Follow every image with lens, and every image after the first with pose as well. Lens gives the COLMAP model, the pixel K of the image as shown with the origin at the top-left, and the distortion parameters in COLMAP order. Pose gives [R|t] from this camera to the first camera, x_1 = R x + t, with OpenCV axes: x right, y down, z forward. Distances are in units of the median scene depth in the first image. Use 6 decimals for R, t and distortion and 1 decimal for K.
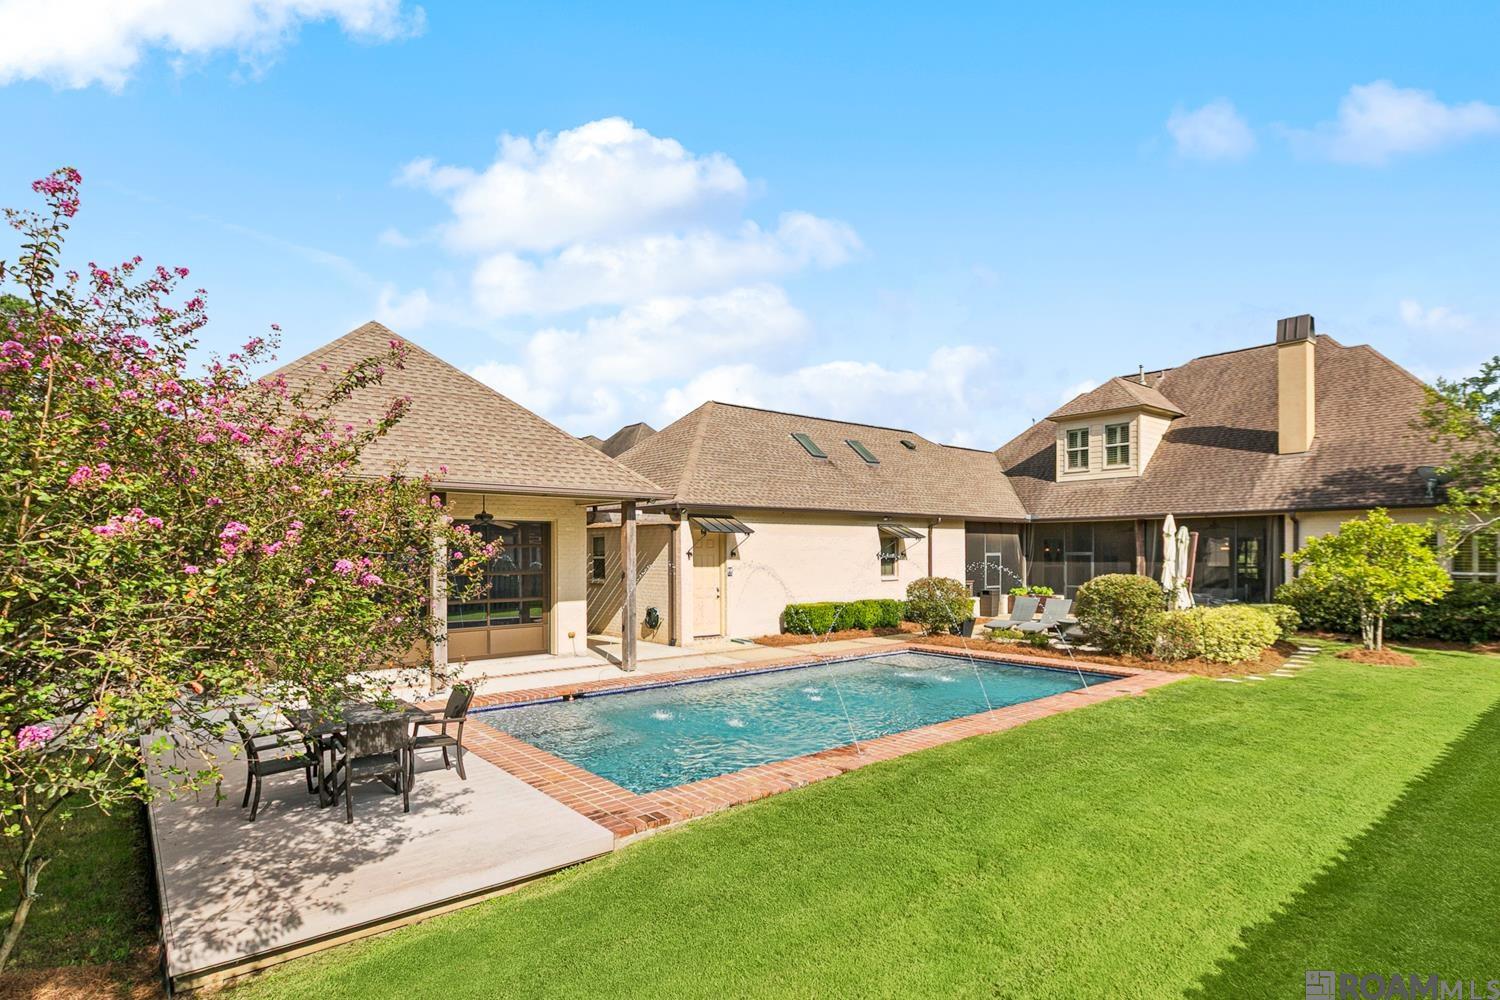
lens RADIAL K [[748.8, 0, 713.0], [0, 748.8, 553.7], [0, 0, 1]] dist [0.006972, 0.000321]
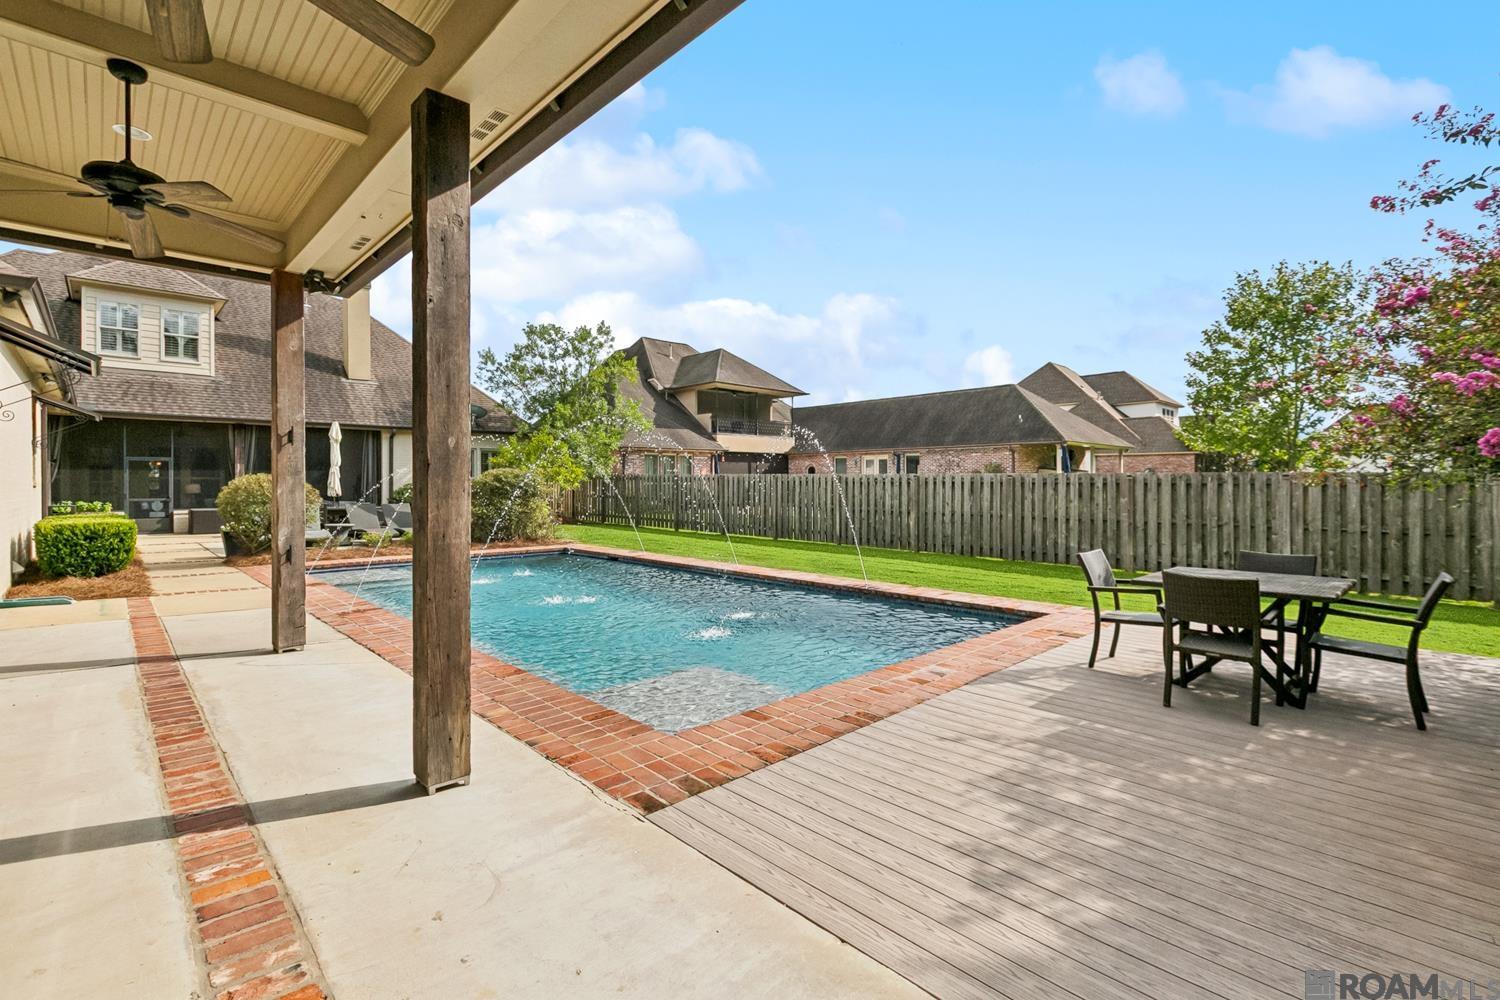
lens RADIAL K [[677.8, 0, 747.1], [0, 677.8, 487.5], [0, 0, 1]] dist [0.007907, -0.003002]
pose [[-0.086929, -0.000909, 0.996214, -0.338853], [0.007106, 0.999974, 0.001532, 0.038030], [-0.996189, 0.007212, -0.086921, 0.473145]]
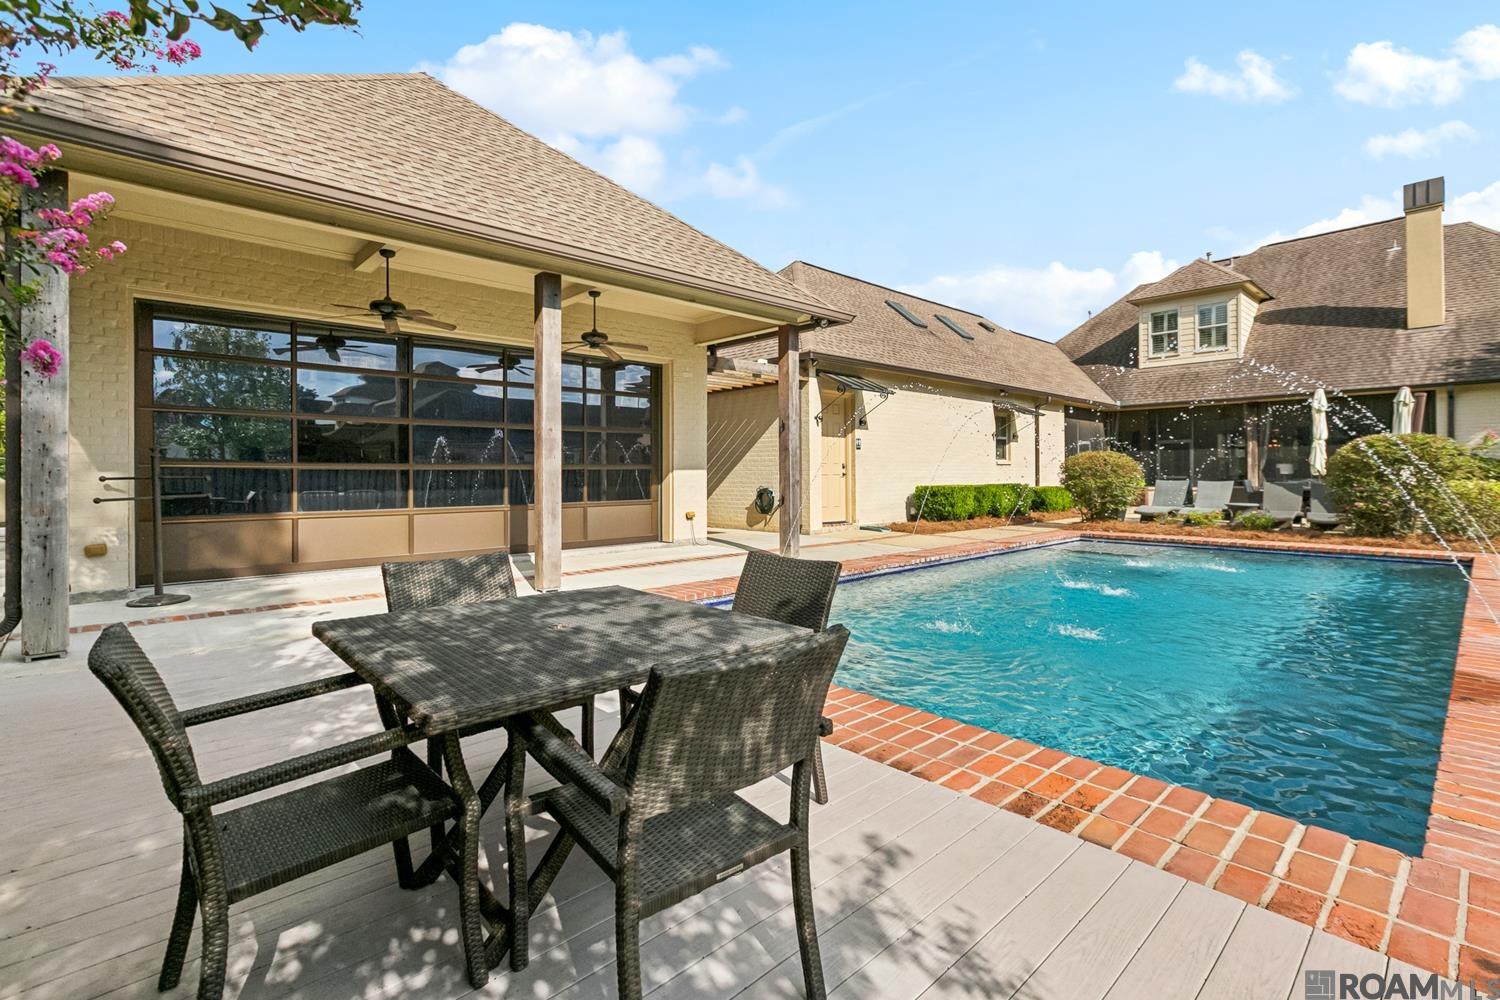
lens RADIAL K [[677.8, 0, 738.4], [0, 677.8, 467.0], [0, 0, 1]] dist [0.007907, -0.003002]
pose [[0.997453, 0.000232, 0.071328, -0.129754], [0.000596, 0.999933, -0.011596, 0.046573], [-0.071326, 0.011609, 0.997386, 0.218865]]
